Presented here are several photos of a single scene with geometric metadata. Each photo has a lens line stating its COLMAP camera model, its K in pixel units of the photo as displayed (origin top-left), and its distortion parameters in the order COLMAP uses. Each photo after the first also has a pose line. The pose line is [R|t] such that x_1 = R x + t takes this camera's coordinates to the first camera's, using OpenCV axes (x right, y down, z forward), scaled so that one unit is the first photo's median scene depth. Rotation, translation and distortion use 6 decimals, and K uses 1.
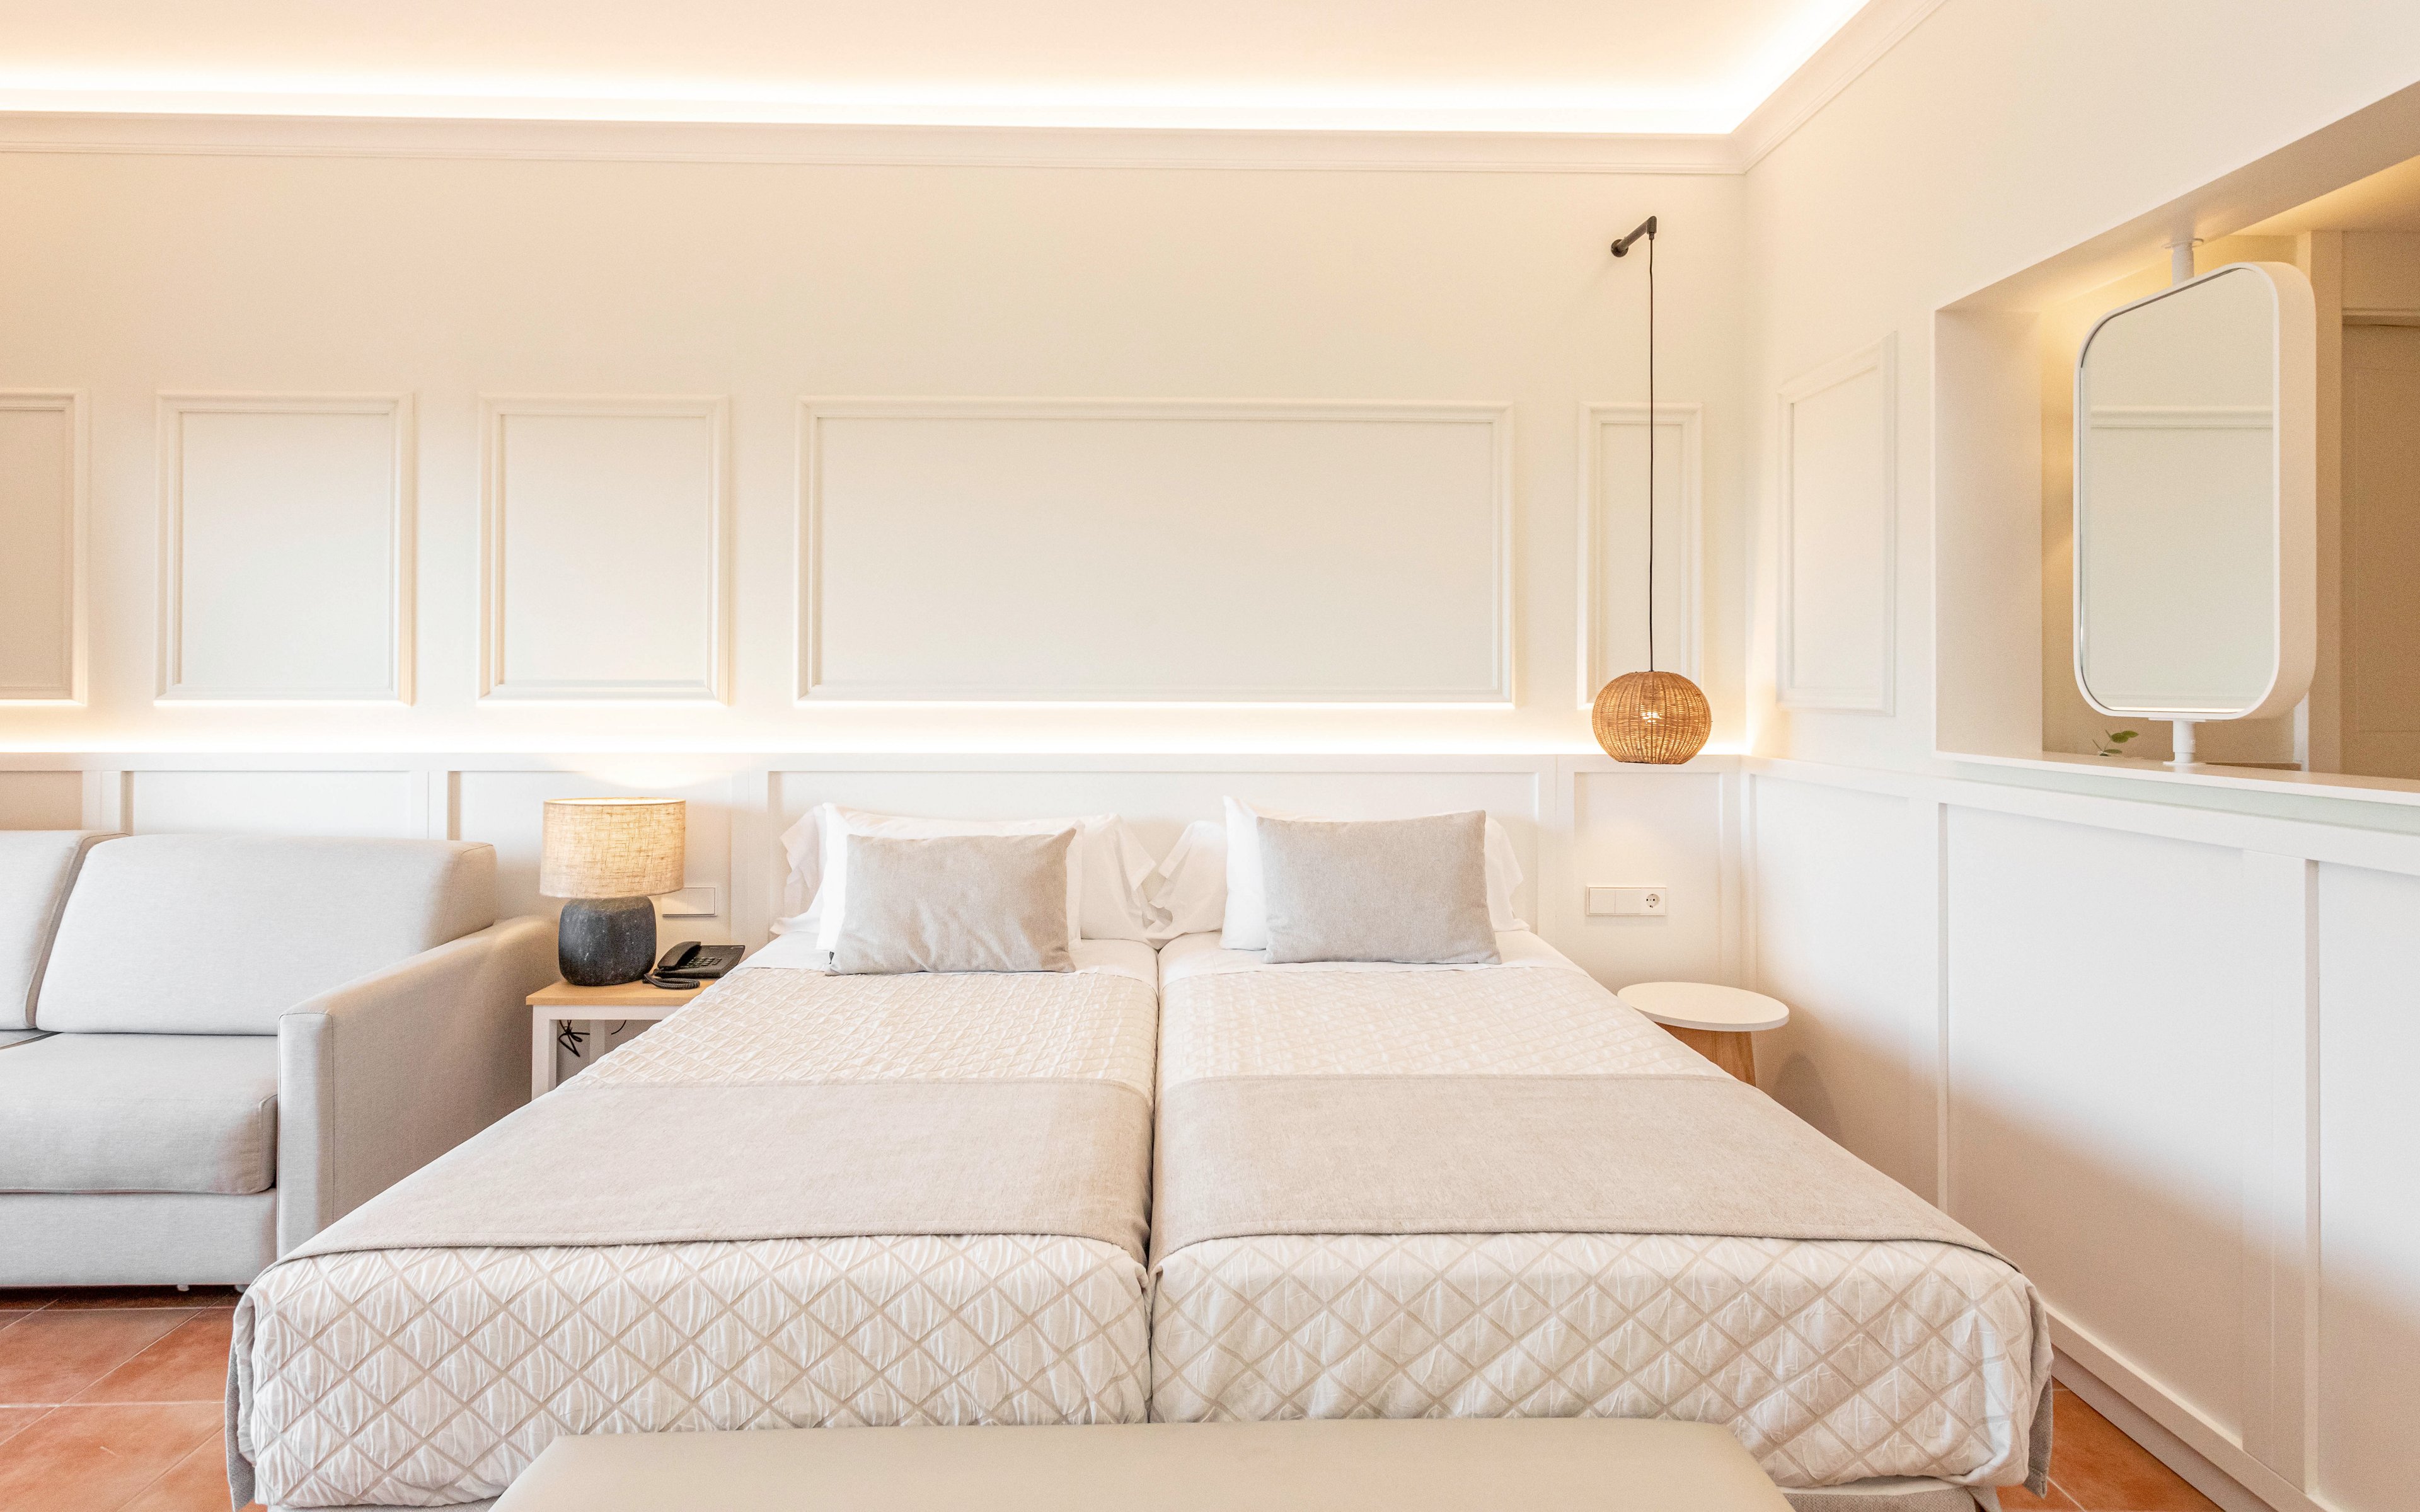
lens RADIAL K [[1327.8, 0, 1206.5], [0, 1327.8, 682.3], [0, 0, 1]] dist [0.014616, -0.000542]
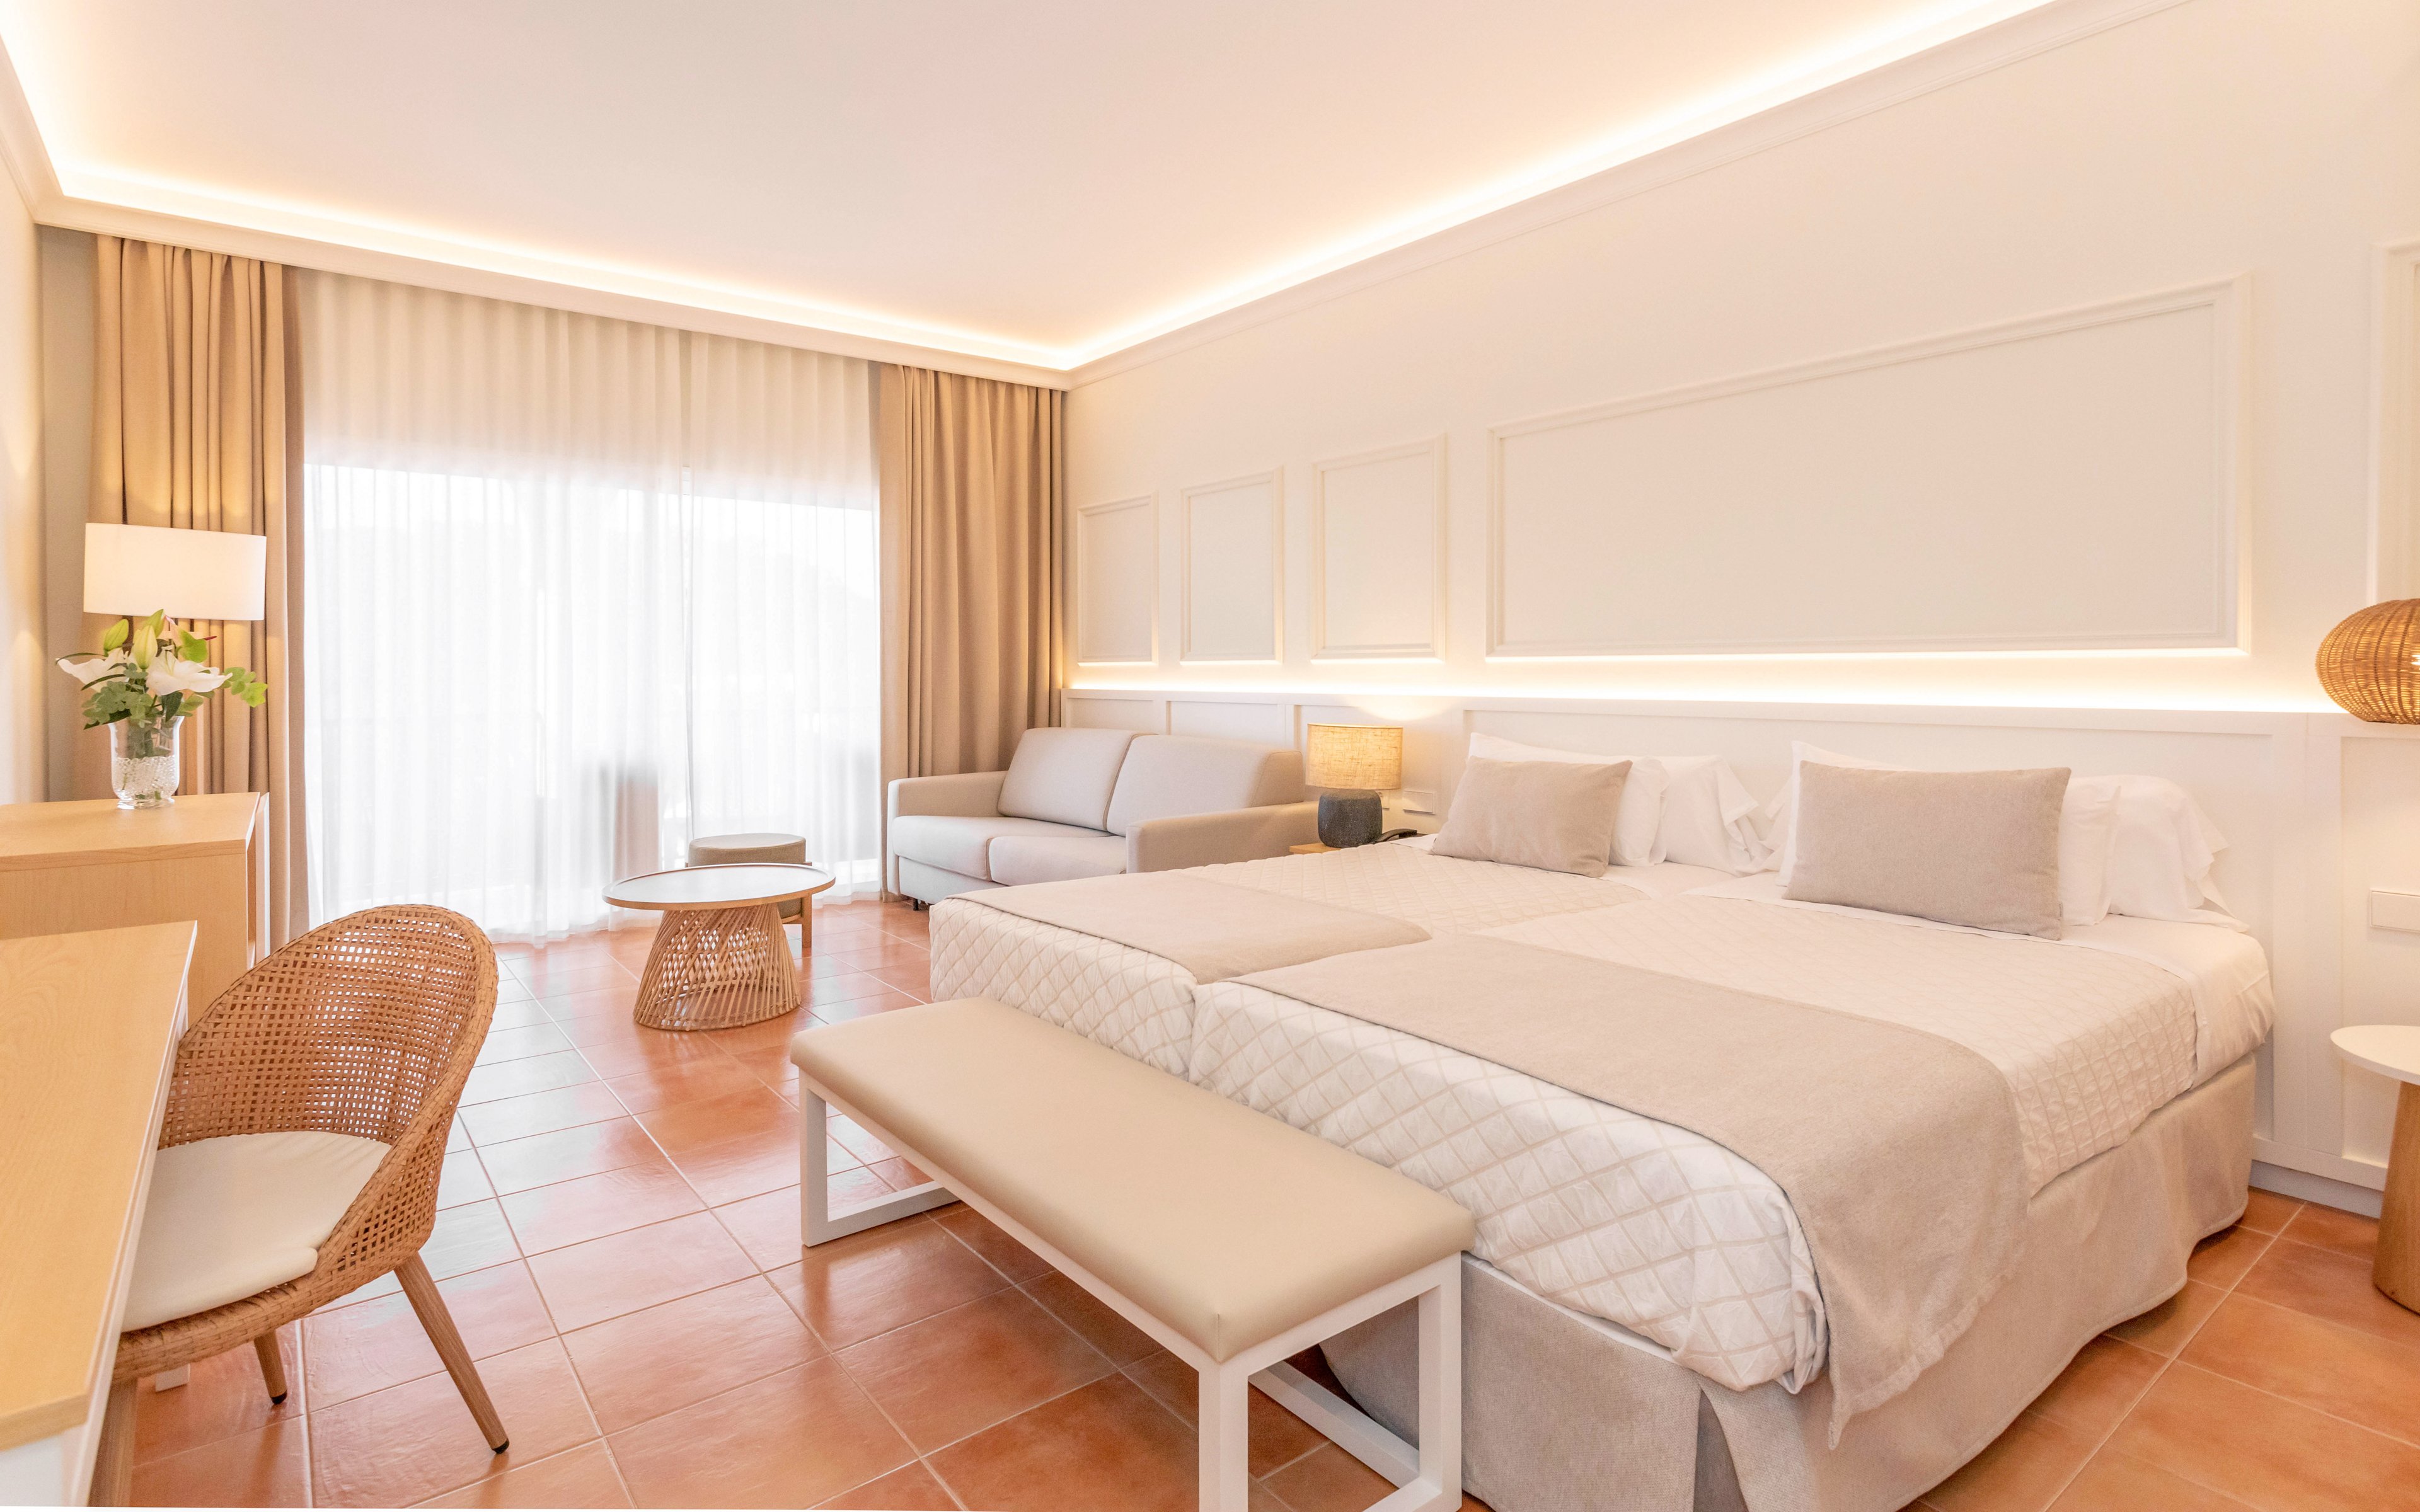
lens RADIAL K [[1203.4, 0, 1209.6], [0, 1203.4, 689.0], [0, 0, 1]] dist [0.003584, 0.001054]
pose [[0.597589, 0.004580, -0.801789, 0.900414], [0.007881, 0.999902, 0.011585, 0.054785], [0.801764, -0.013242, 0.597494, 0.132387]]
